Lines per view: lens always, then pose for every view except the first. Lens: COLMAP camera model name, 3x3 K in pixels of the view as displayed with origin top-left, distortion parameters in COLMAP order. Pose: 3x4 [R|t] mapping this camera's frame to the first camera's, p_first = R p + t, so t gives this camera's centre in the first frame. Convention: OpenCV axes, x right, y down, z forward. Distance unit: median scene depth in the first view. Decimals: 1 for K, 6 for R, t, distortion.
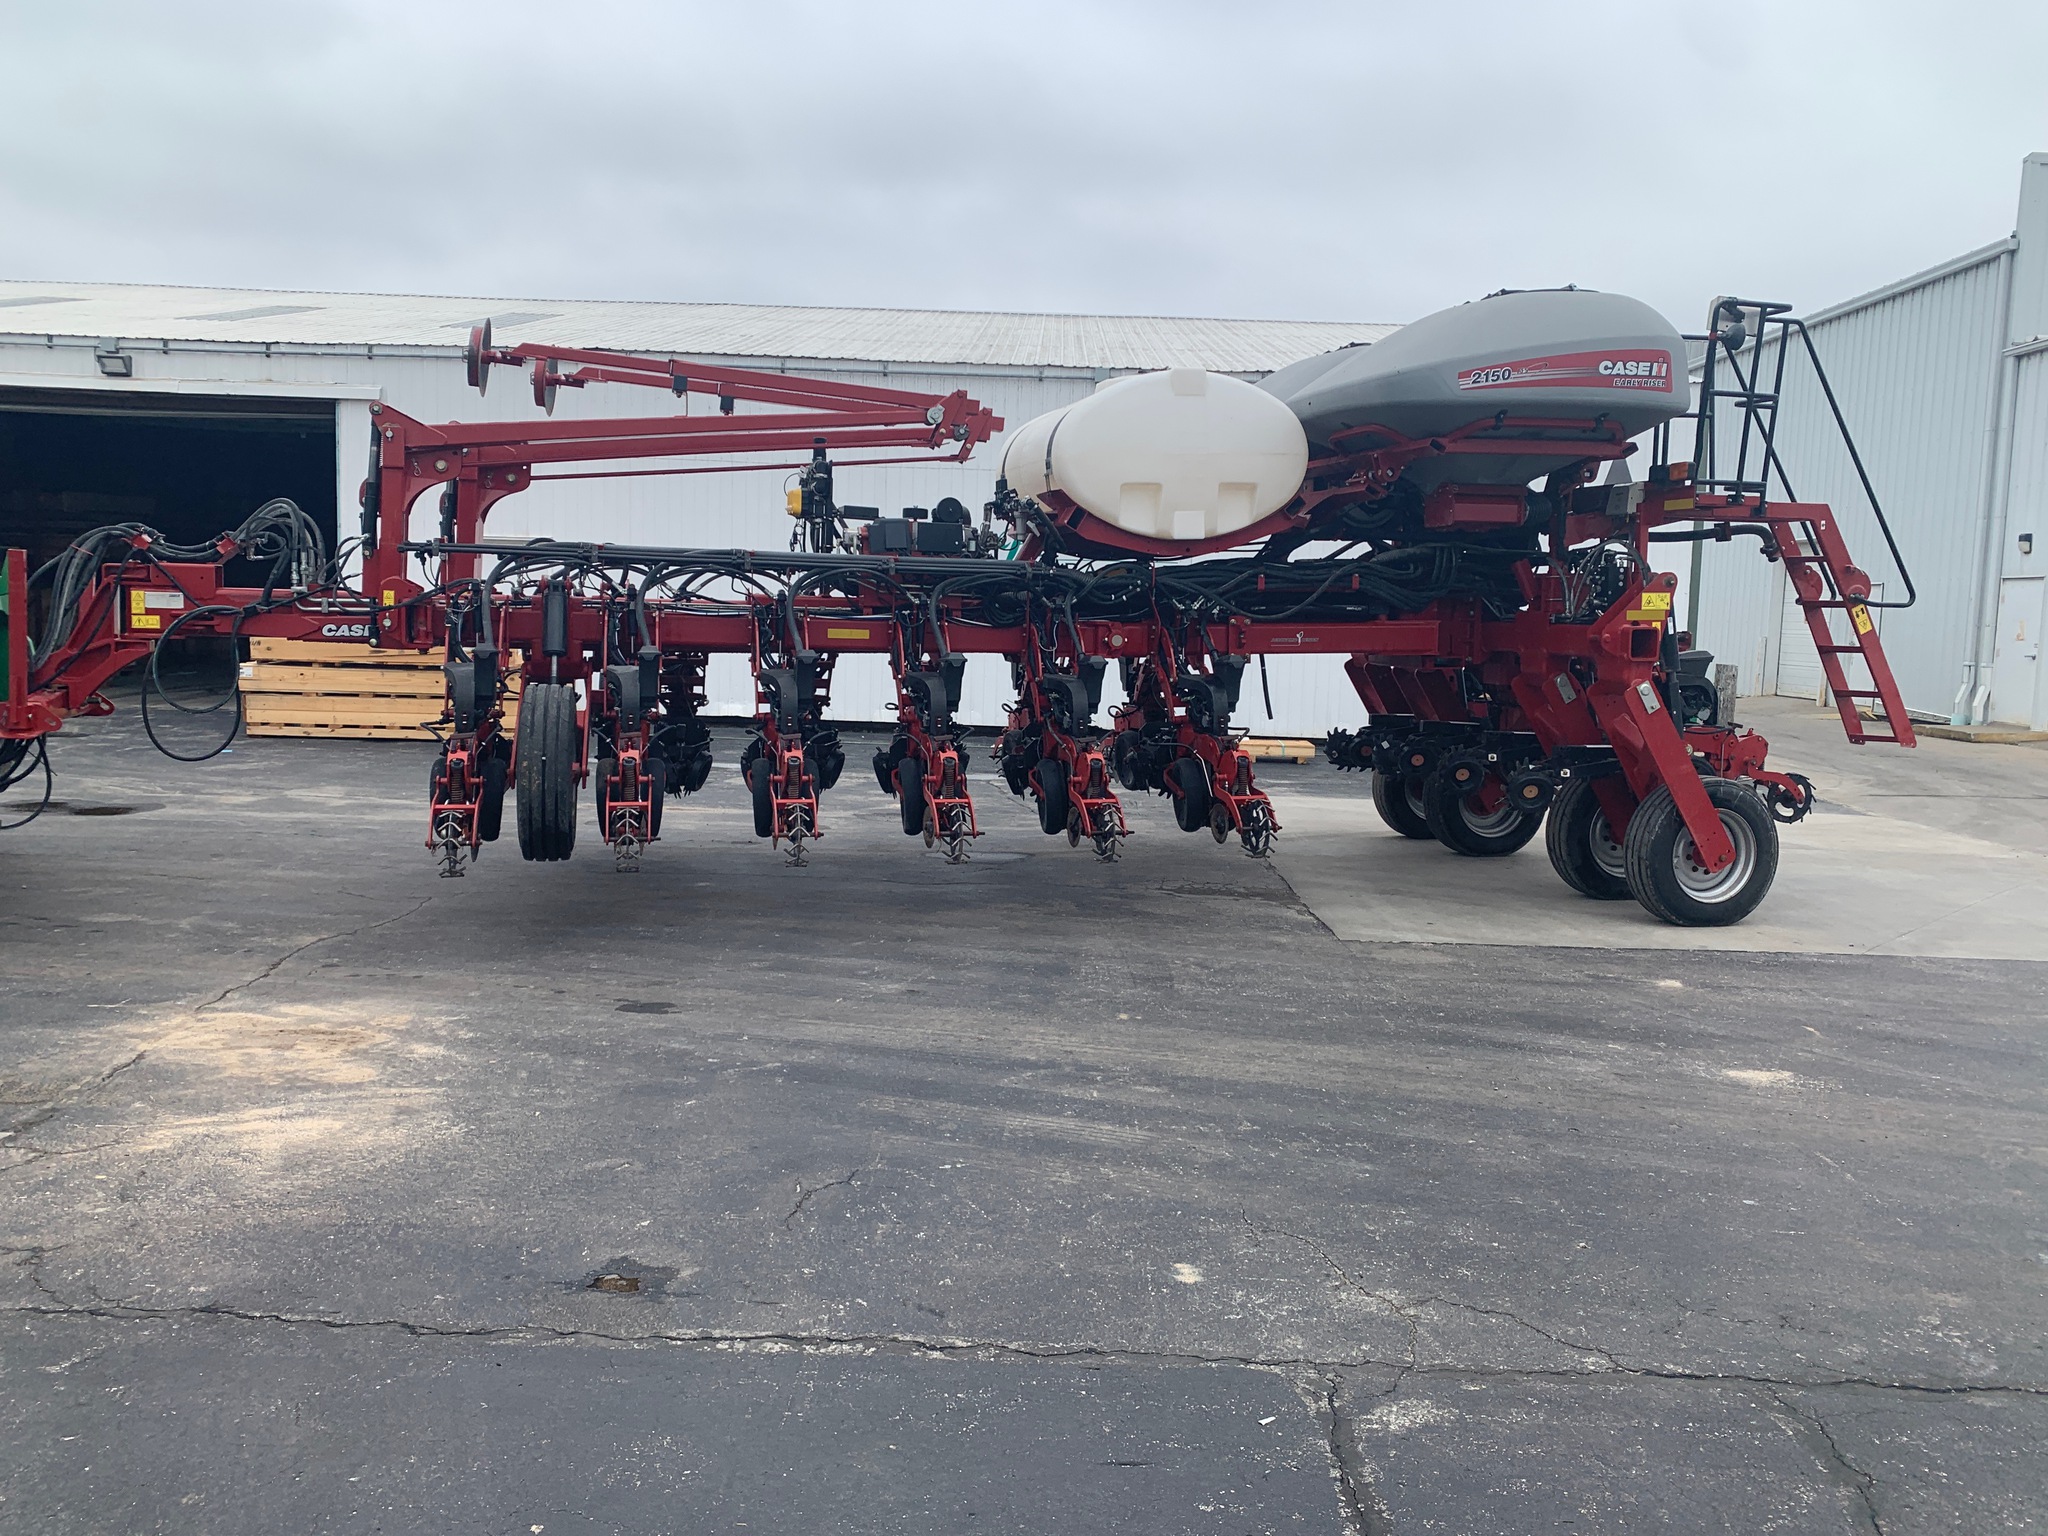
lens RADIAL K [[1568.3, 0, 1024.2], [0, 1568.3, 761.0], [0, 0, 1]] dist [0.055811, -0.056760]
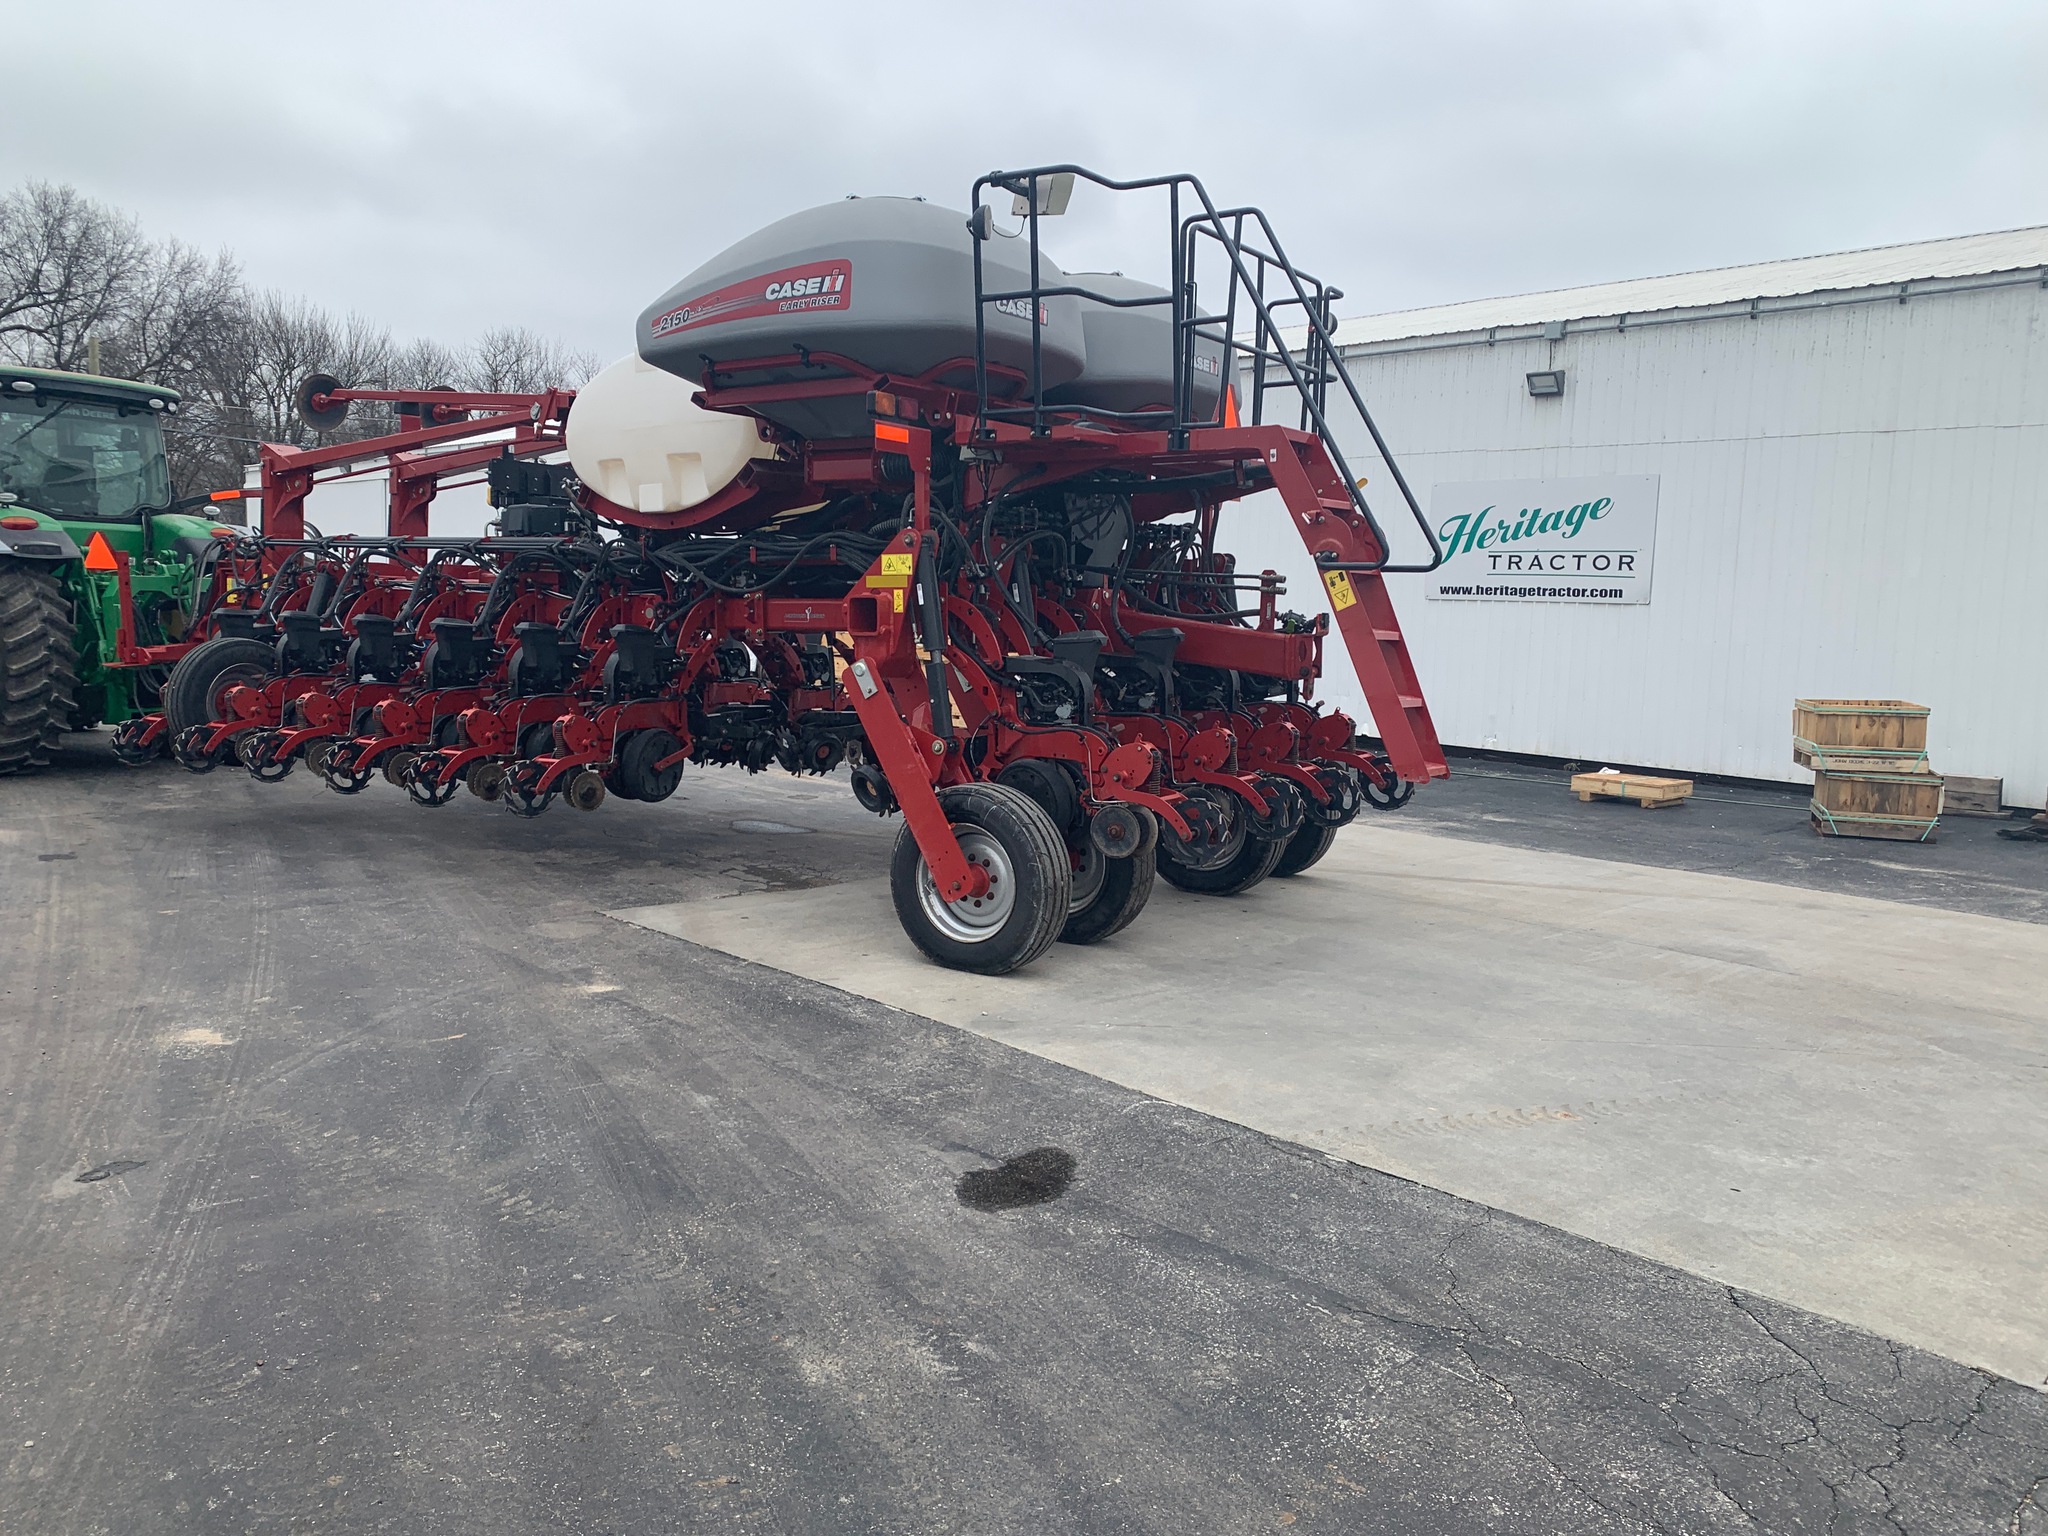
lens RADIAL K [[1563.7, 0, 1023.3], [0, 1563.7, 792.1], [0, 0, 1]] dist [0.082312, -0.055466]
pose [[0.685510, 0.083185, -0.723296, 1.059507], [-0.082573, 0.995924, 0.036281, -0.017674], [0.723366, 0.034854, 0.689585, 0.489975]]
